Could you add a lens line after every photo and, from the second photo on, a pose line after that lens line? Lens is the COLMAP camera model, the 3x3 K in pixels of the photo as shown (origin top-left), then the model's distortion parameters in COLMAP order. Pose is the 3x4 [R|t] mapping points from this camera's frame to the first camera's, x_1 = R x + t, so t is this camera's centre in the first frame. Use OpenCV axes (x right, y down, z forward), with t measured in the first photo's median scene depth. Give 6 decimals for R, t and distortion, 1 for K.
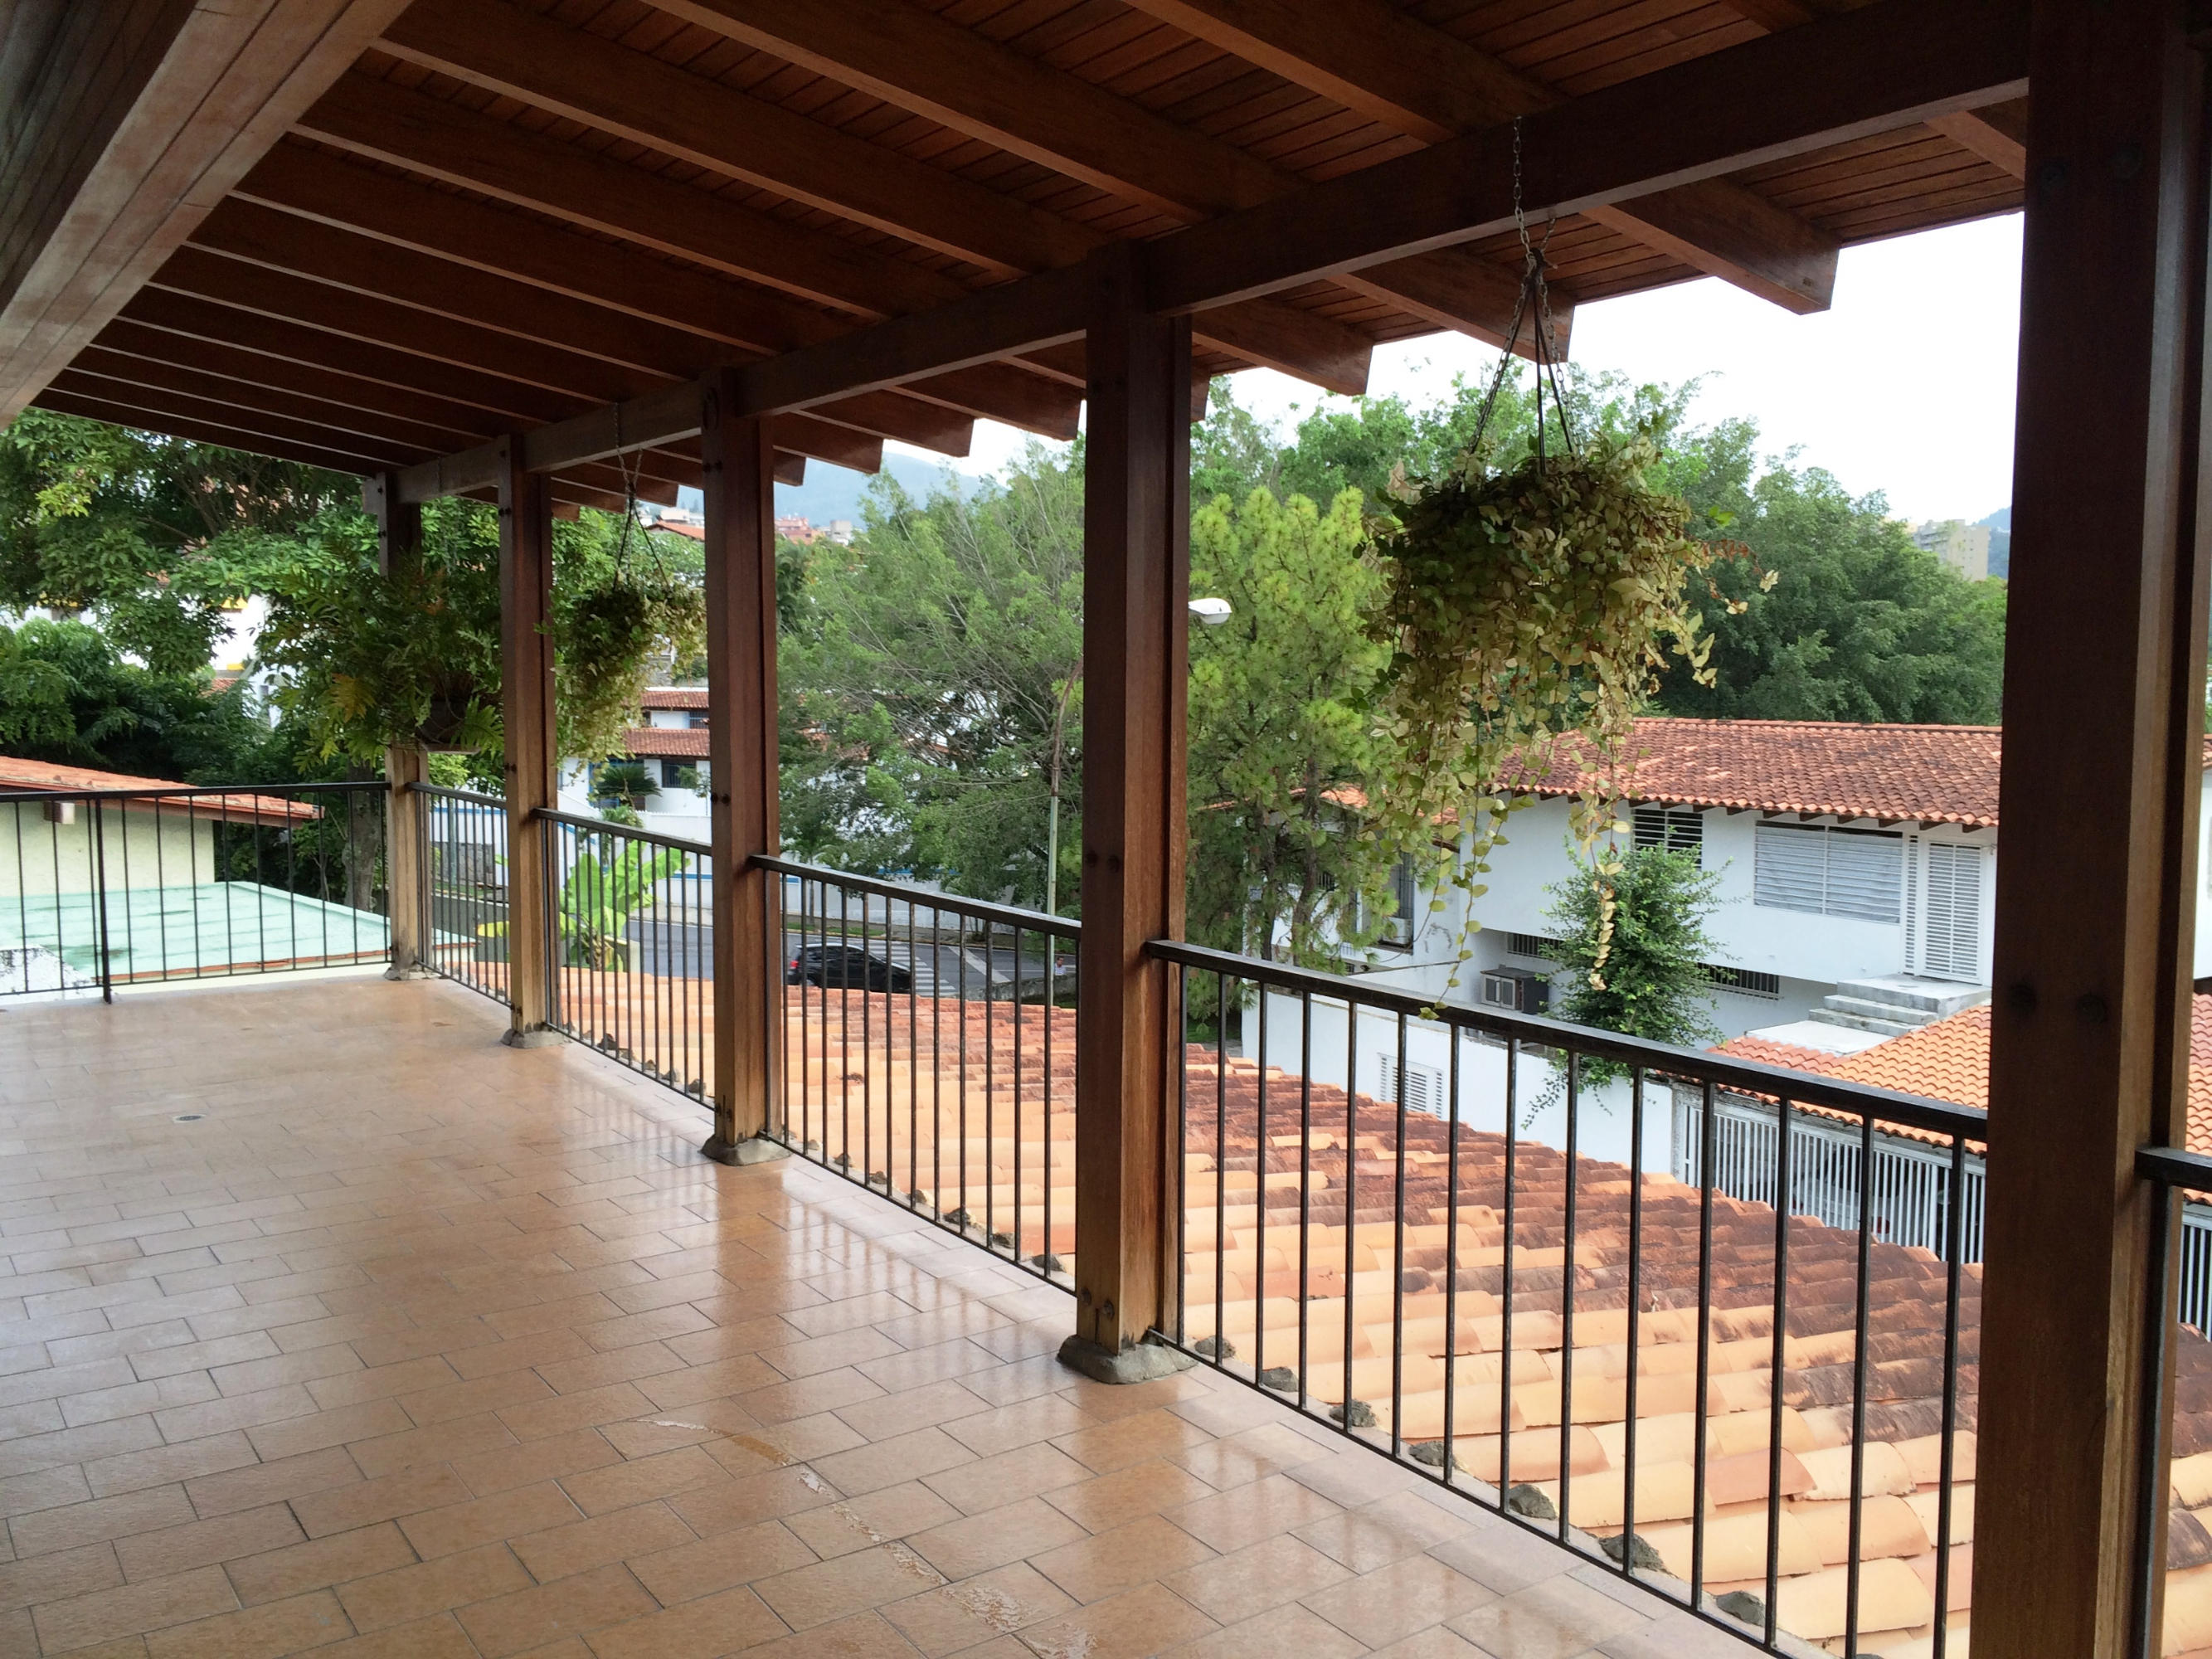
lens RADIAL K [[1894.9, 0, 1114.8], [0, 1894.9, 816.5], [0, 0, 1]] dist [0.043054, -0.010992]
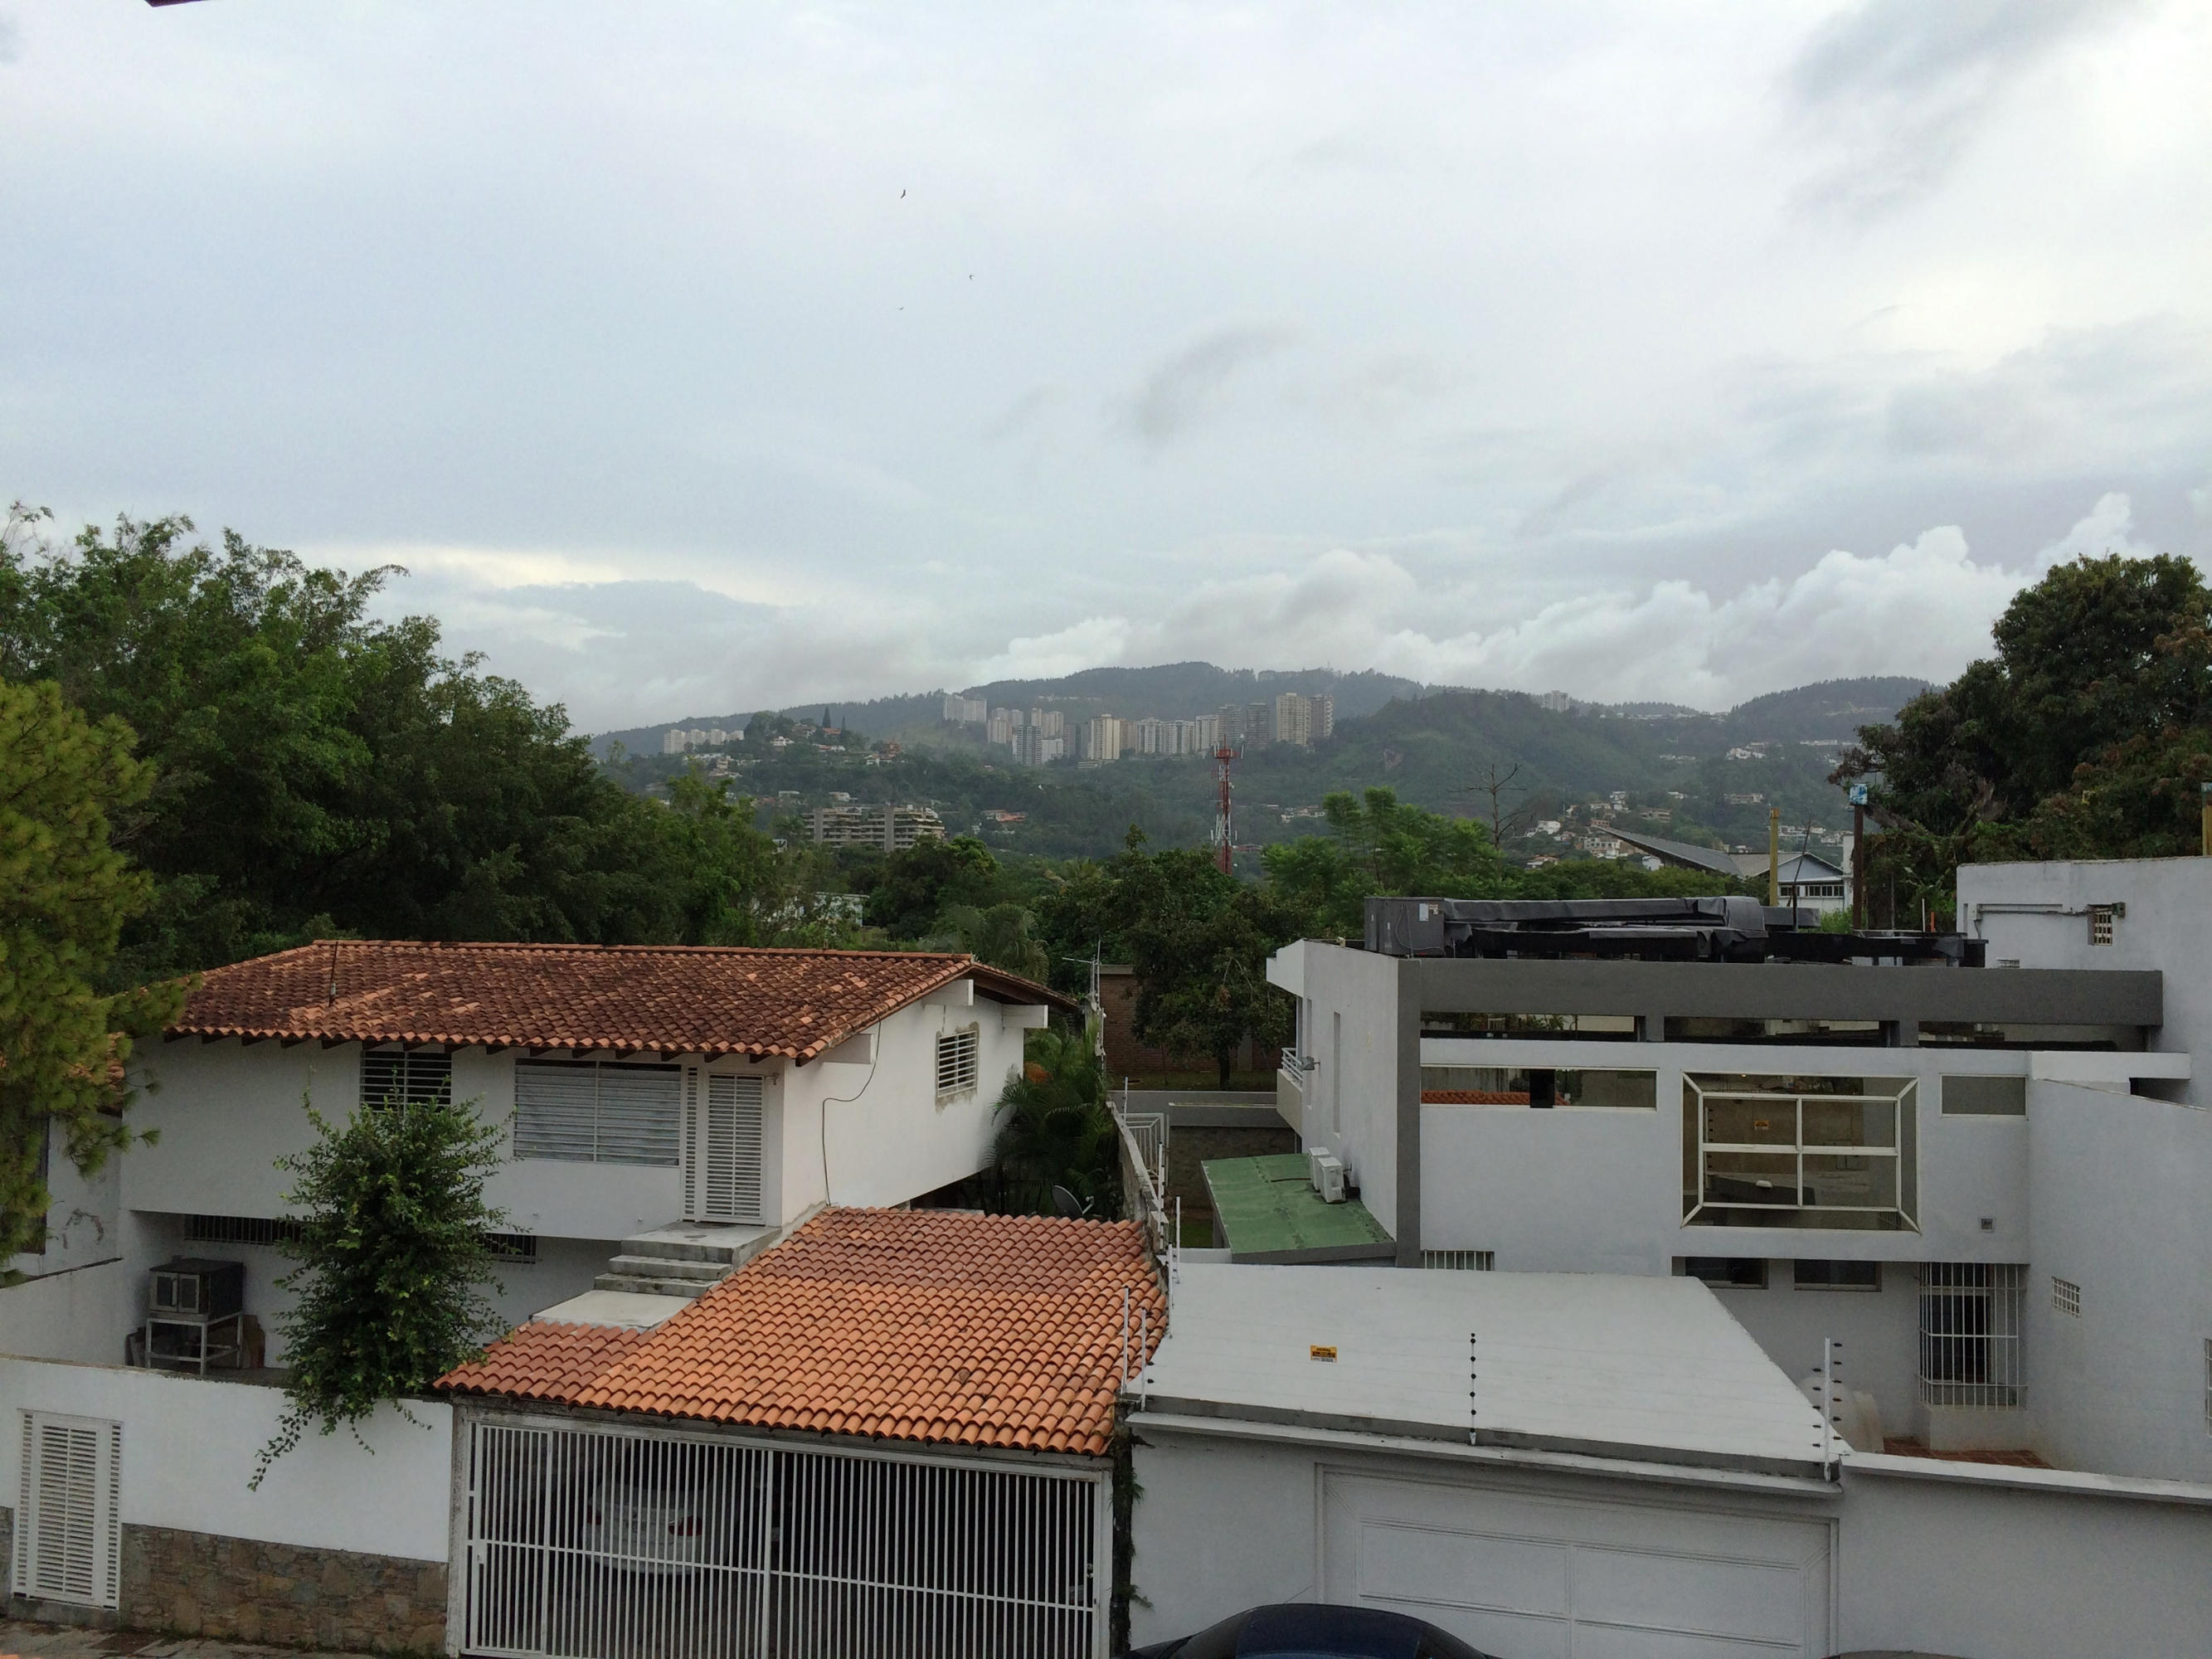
lens RADIAL K [[1894.9, 0, 1114.8], [0, 1894.9, 816.5], [0, 0, 1]] dist [0.043054, -0.010992]
pose [[0.767804, 0.031483, 0.639911, -0.014865], [0.040547, 0.994402, -0.097575, -0.011506], [-0.639401, 0.100865, 0.762229, 0.138707]]
